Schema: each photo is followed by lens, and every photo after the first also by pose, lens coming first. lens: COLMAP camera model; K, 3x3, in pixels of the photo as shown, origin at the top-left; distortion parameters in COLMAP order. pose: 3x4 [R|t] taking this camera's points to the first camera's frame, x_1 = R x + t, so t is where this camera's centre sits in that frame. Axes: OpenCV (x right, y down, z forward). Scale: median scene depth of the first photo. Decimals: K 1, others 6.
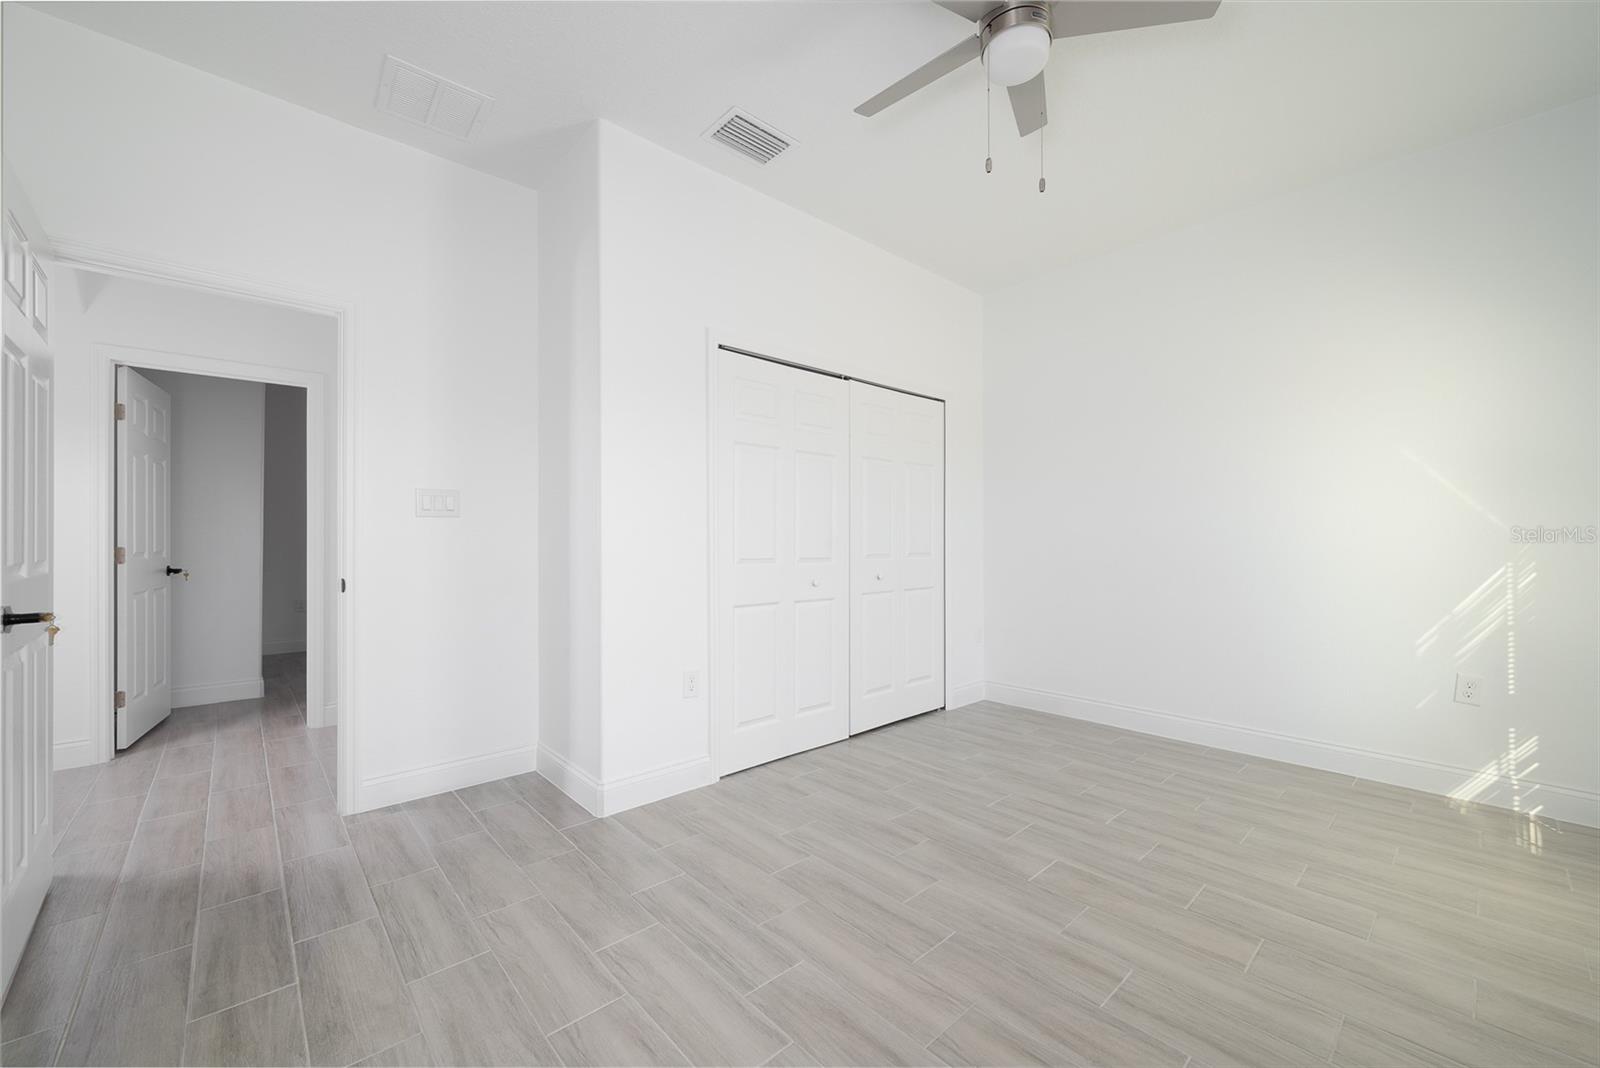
lens RADIAL K [[633.2, 0, 808.1], [0, 633.2, 538.5], [0, 0, 1]] dist [-0.001770, -0.000248]
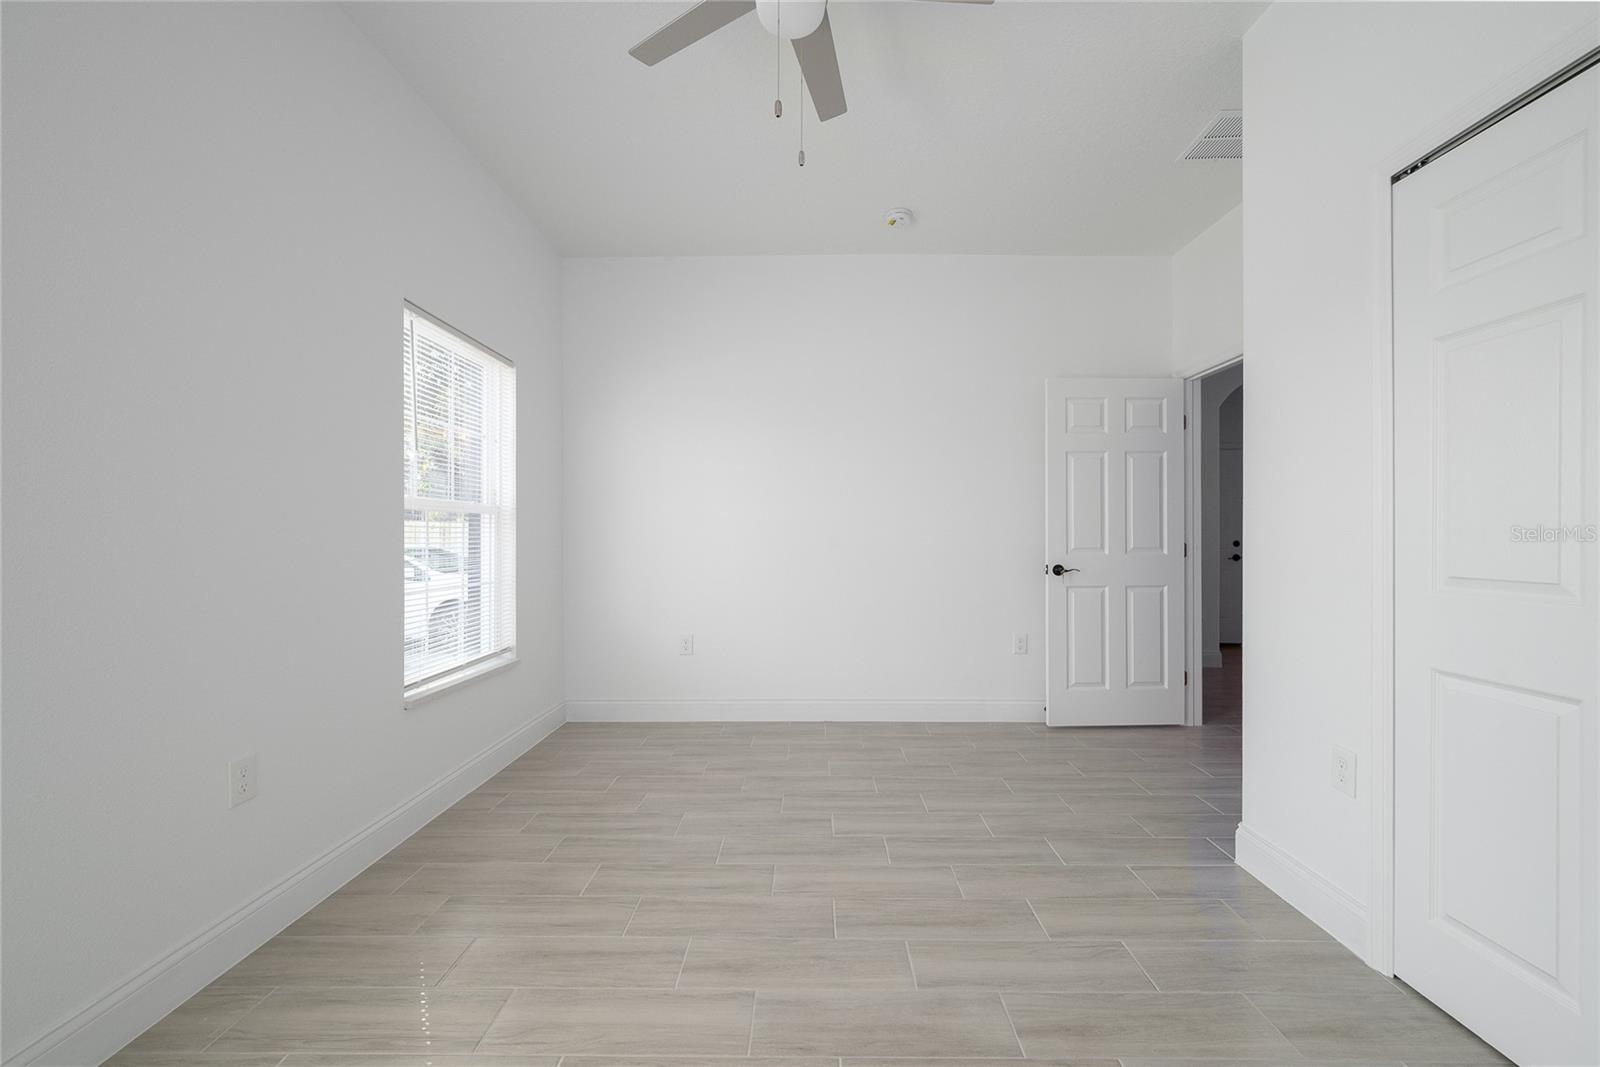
lens RADIAL K [[633.2, 0, 808.1], [0, 633.2, 538.0], [0, 0, 1]] dist [-0.001770, -0.000248]
pose [[-0.684525, 0.001214, -0.728988, 0.869999], [0.003565, 0.999992, -0.001682, 0.002575], [0.728980, -0.003750, -0.684524, 1.462572]]
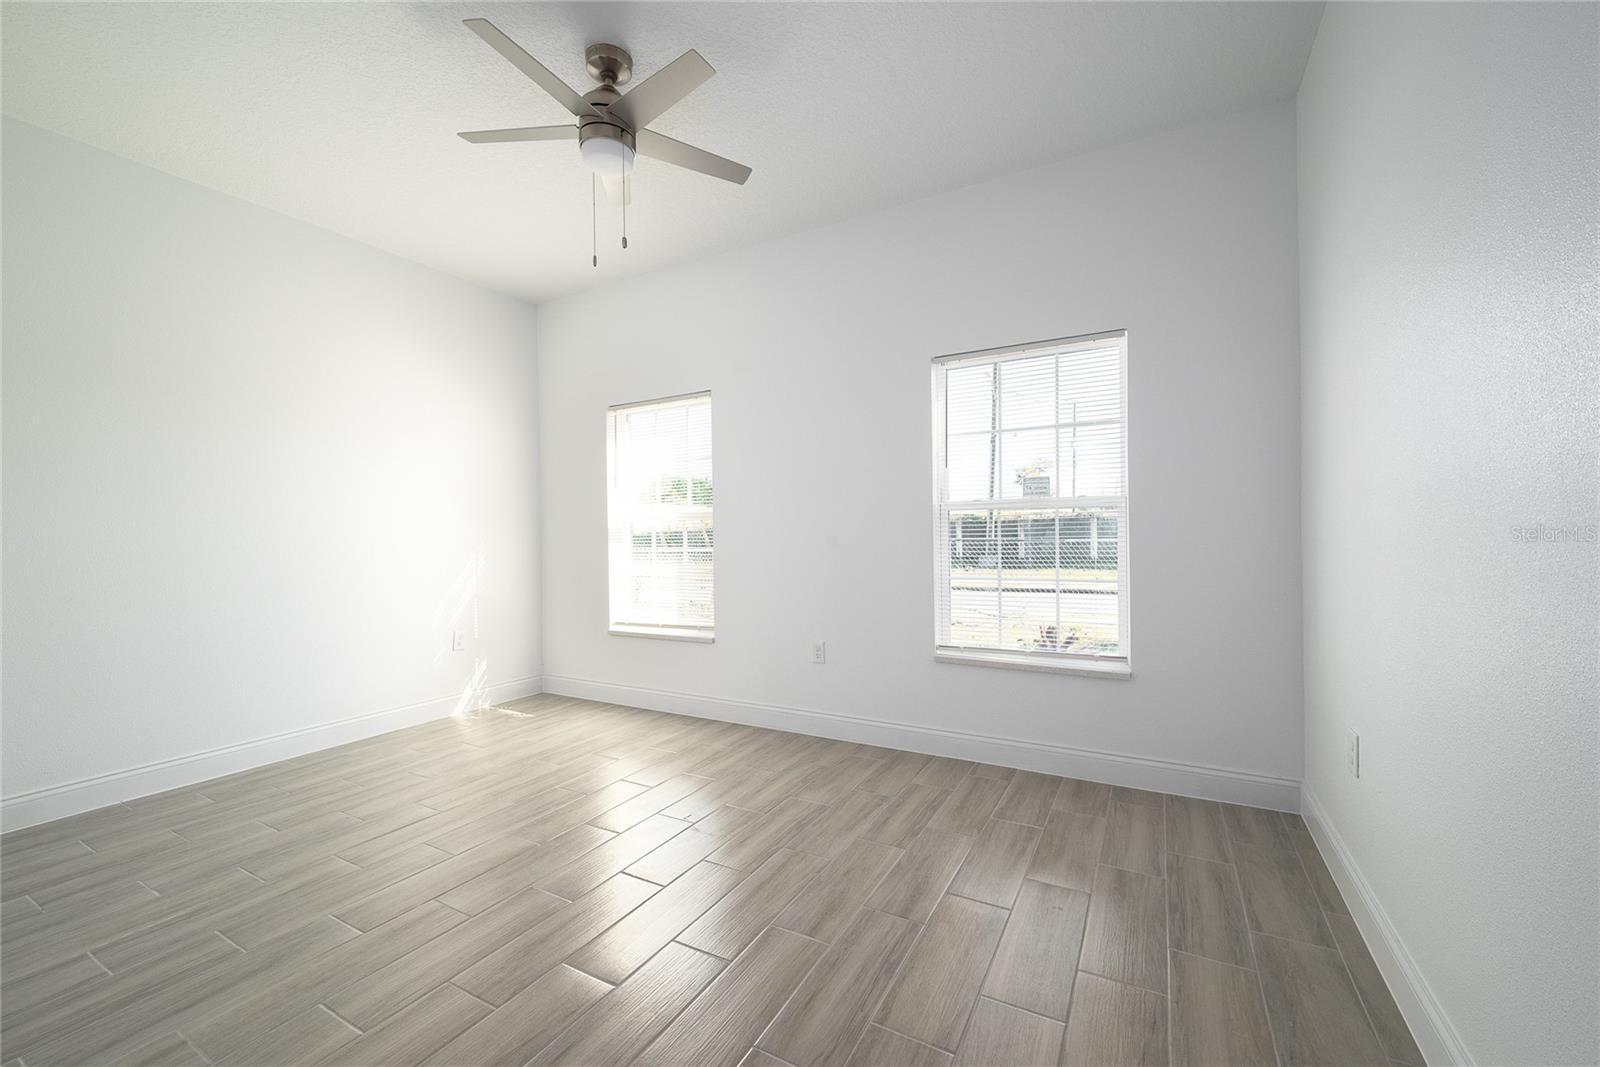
lens RADIAL K [[633.2, 0, 808.1], [0, 633.2, 538.0], [0, 0, 1]] dist [-0.001770, -0.000248]
pose [[-0.322106, -0.000944, 0.946703, -0.890853], [0.010956, 0.999929, 0.004724, -0.006701], [-0.946640, 0.011894, -0.322073, 0.927178]]
